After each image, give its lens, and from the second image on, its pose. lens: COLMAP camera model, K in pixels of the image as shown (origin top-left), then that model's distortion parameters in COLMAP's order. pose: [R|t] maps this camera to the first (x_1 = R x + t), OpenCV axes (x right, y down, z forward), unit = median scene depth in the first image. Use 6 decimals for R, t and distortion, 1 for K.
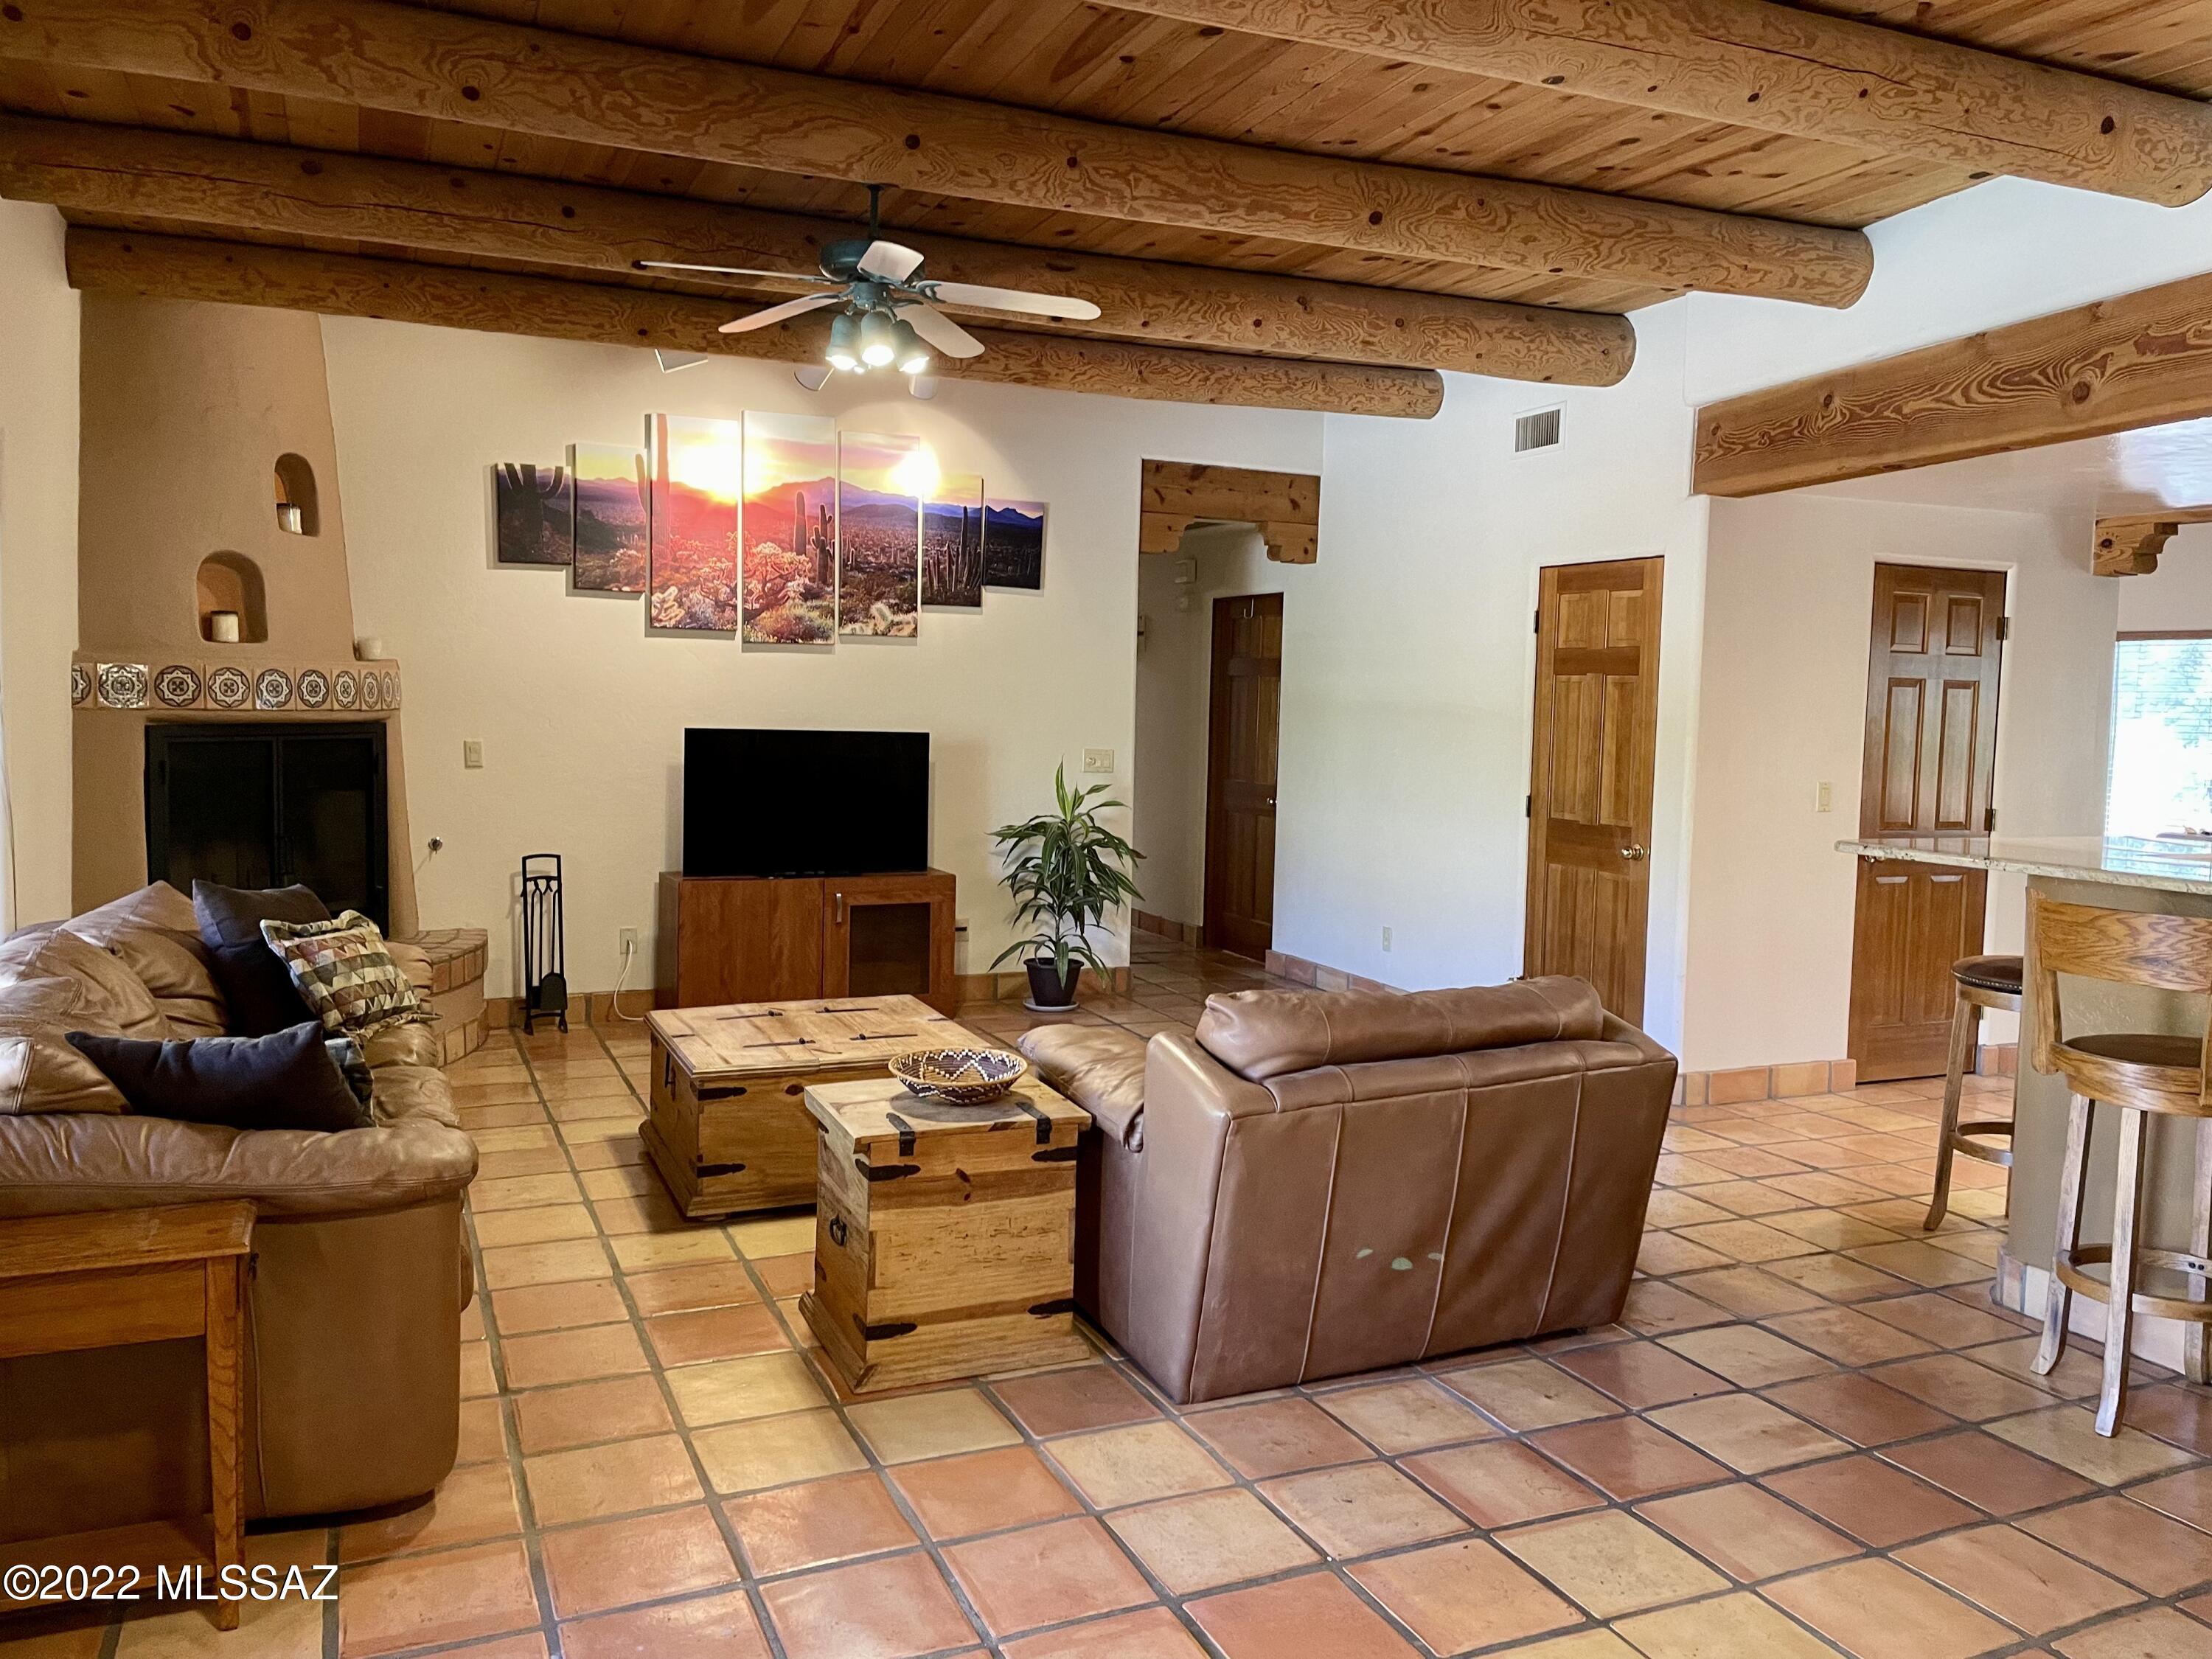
lens RADIAL K [[1668.9, 0, 1106.0], [0, 1668.9, 829.5], [0, 0, 1]] dist [0.036769, -0.004024]
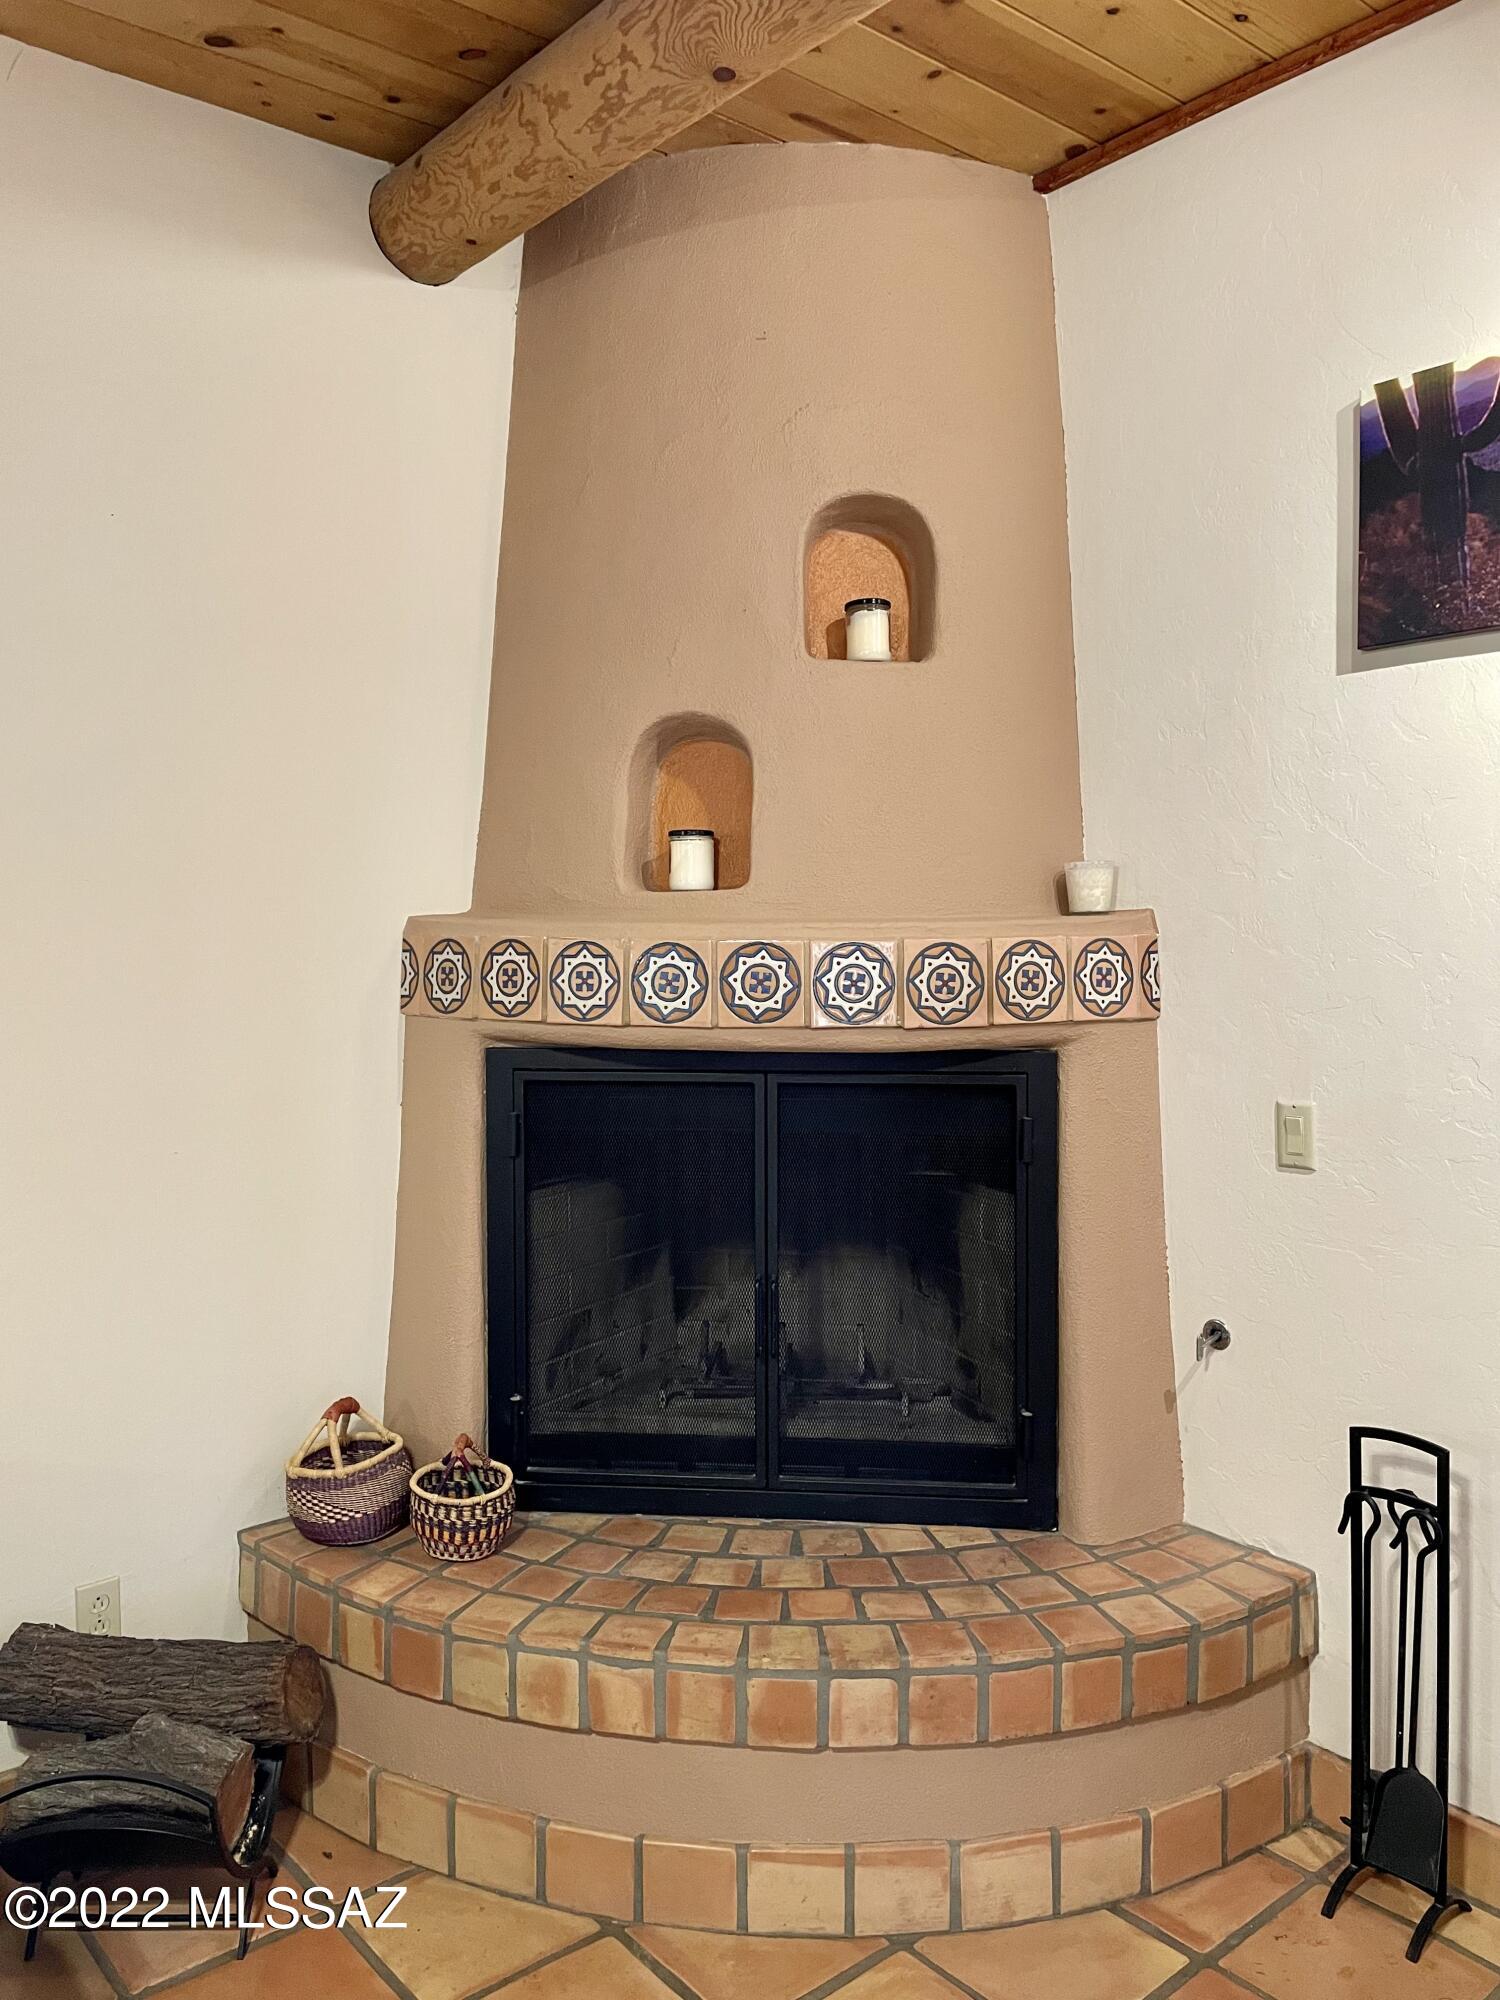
lens RADIAL K [[1495.3, 0, 750.0], [0, 1495.3, 1000.0], [0, 0, 1]] dist [0.066273, -0.072820]
pose [[0.280258, 0.036310, -0.959238, -0.063081], [-0.071417, 0.997304, 0.016885, -0.072842], [0.957264, 0.063773, 0.282096, 0.749049]]
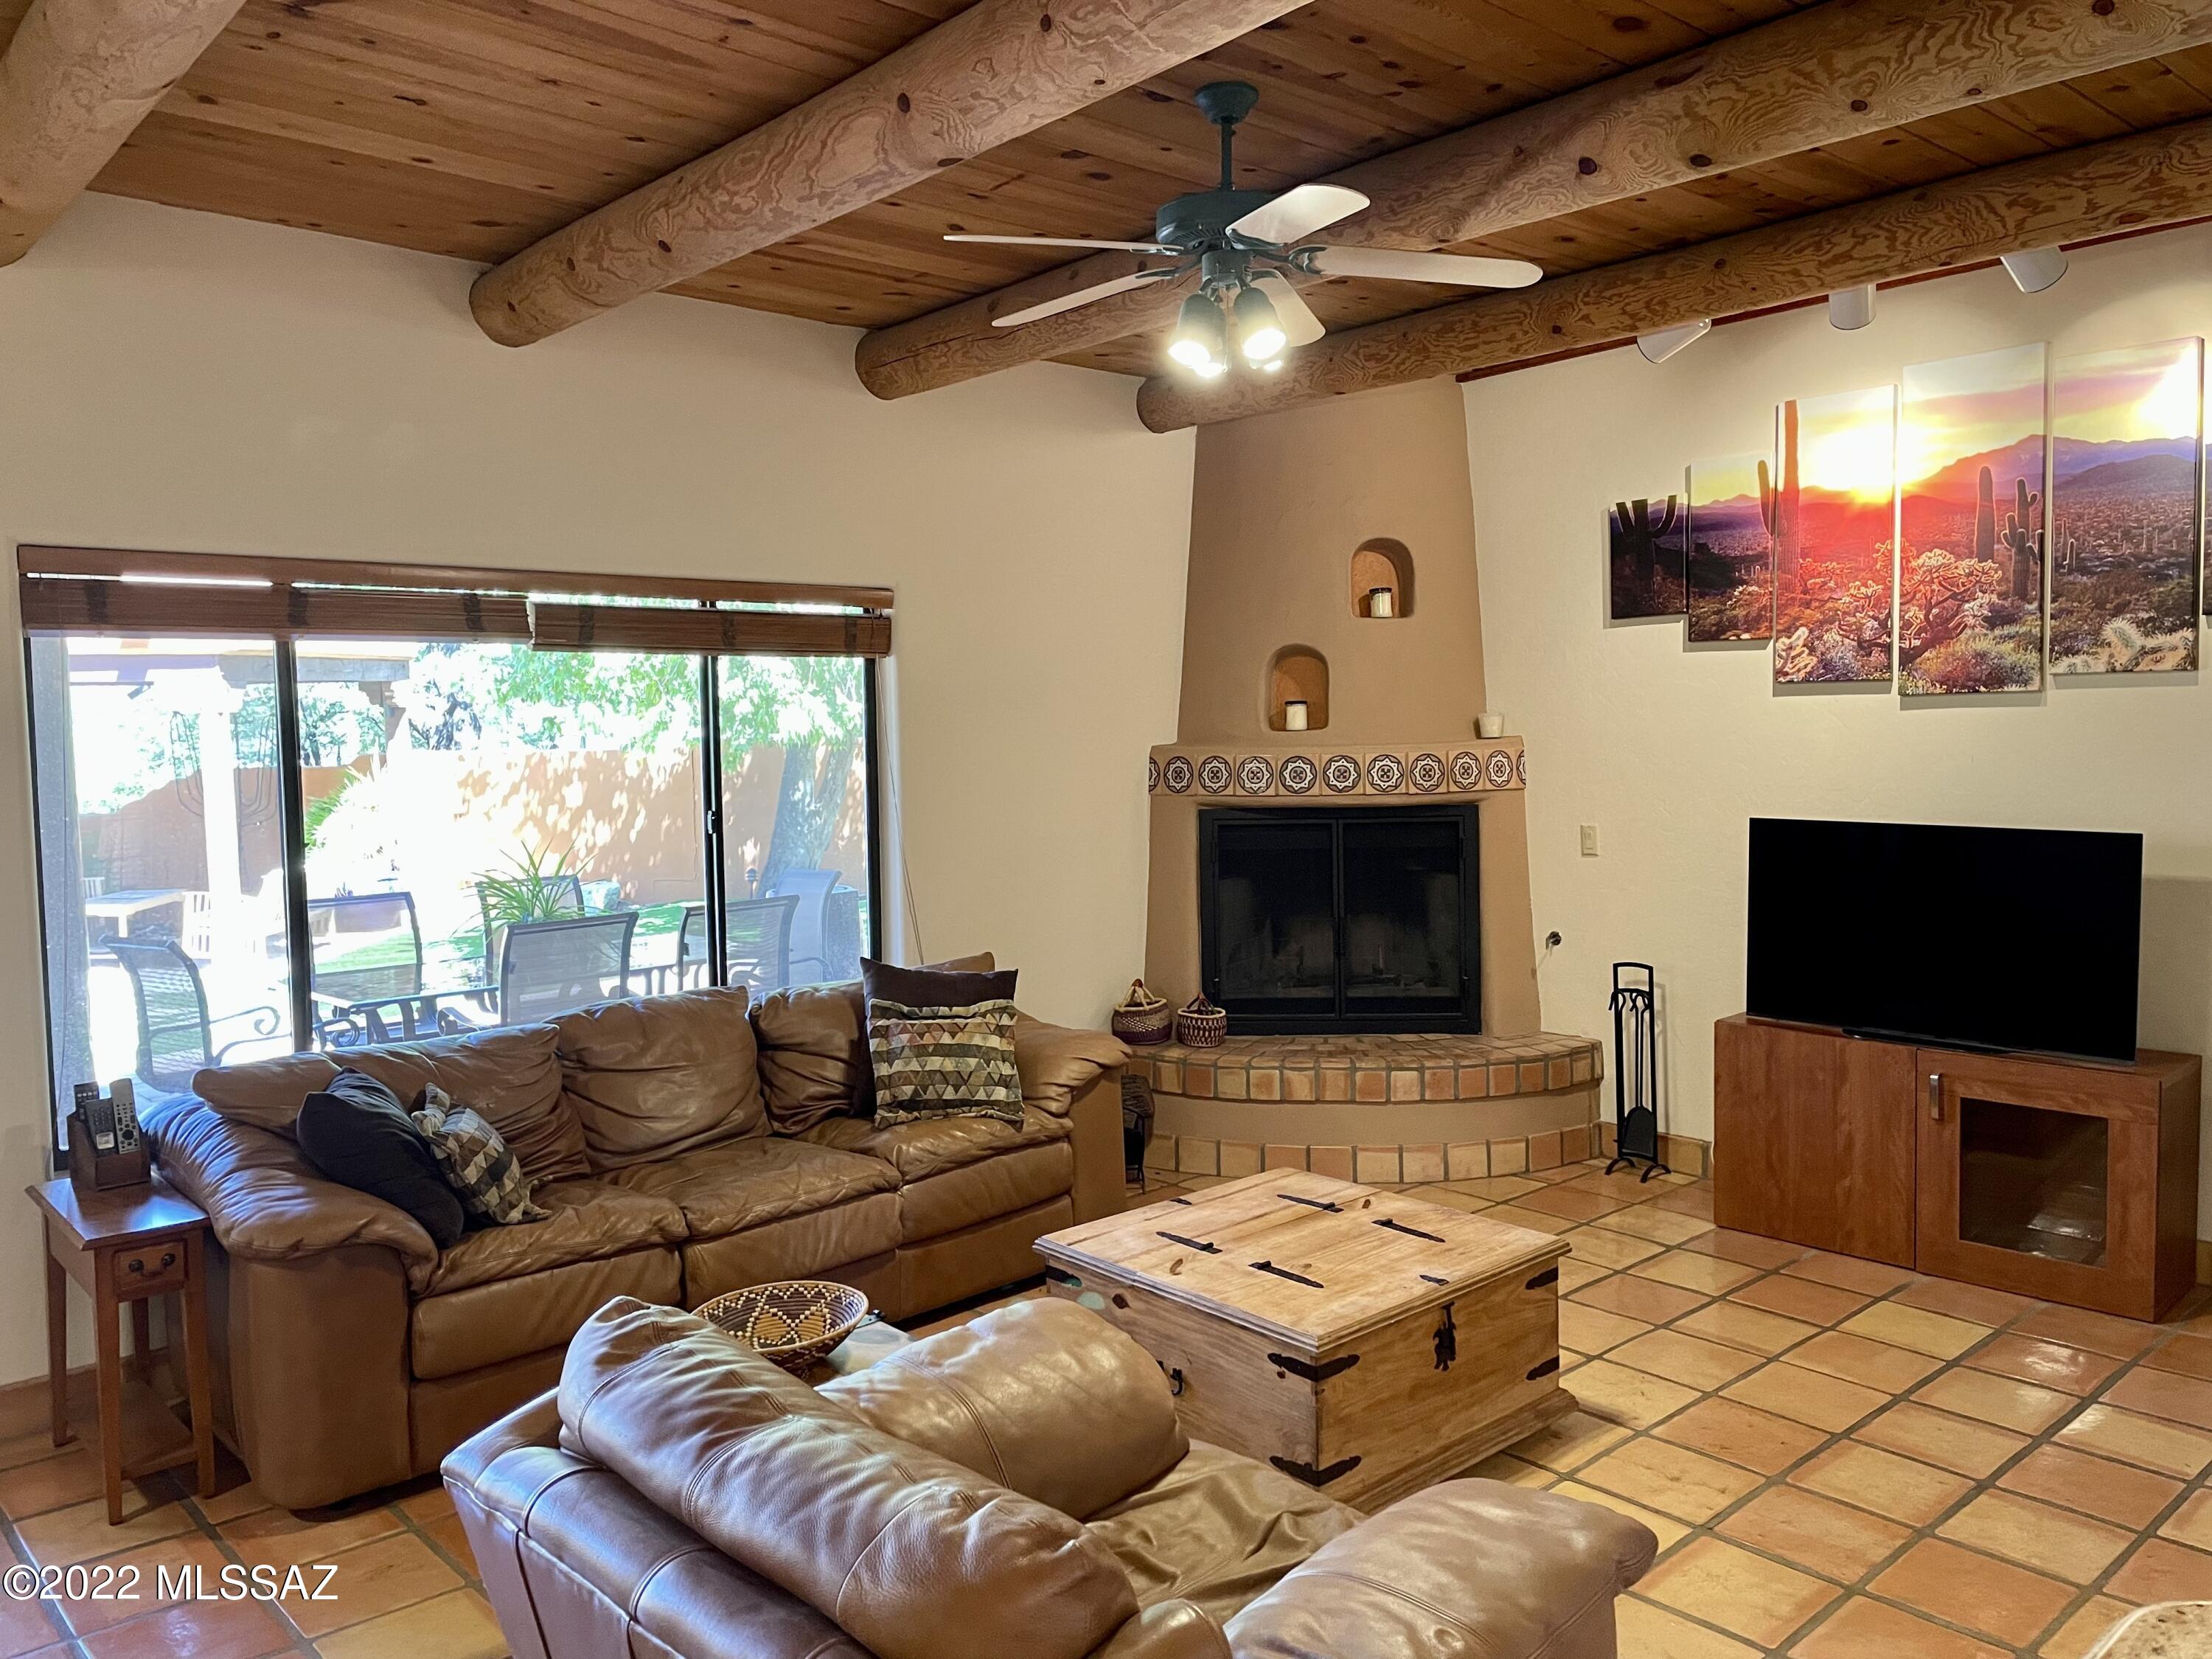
lens RADIAL K [[1653.8, 0, 1106.0], [0, 1653.8, 829.5], [0, 0, 1]] dist [0.066273, -0.072820]
pose [[0.309658, 0.036165, -0.950160, 0.360338], [-0.051540, 0.998446, 0.021205, -0.054678], [0.949450, 0.042405, 0.311040, 0.477459]]
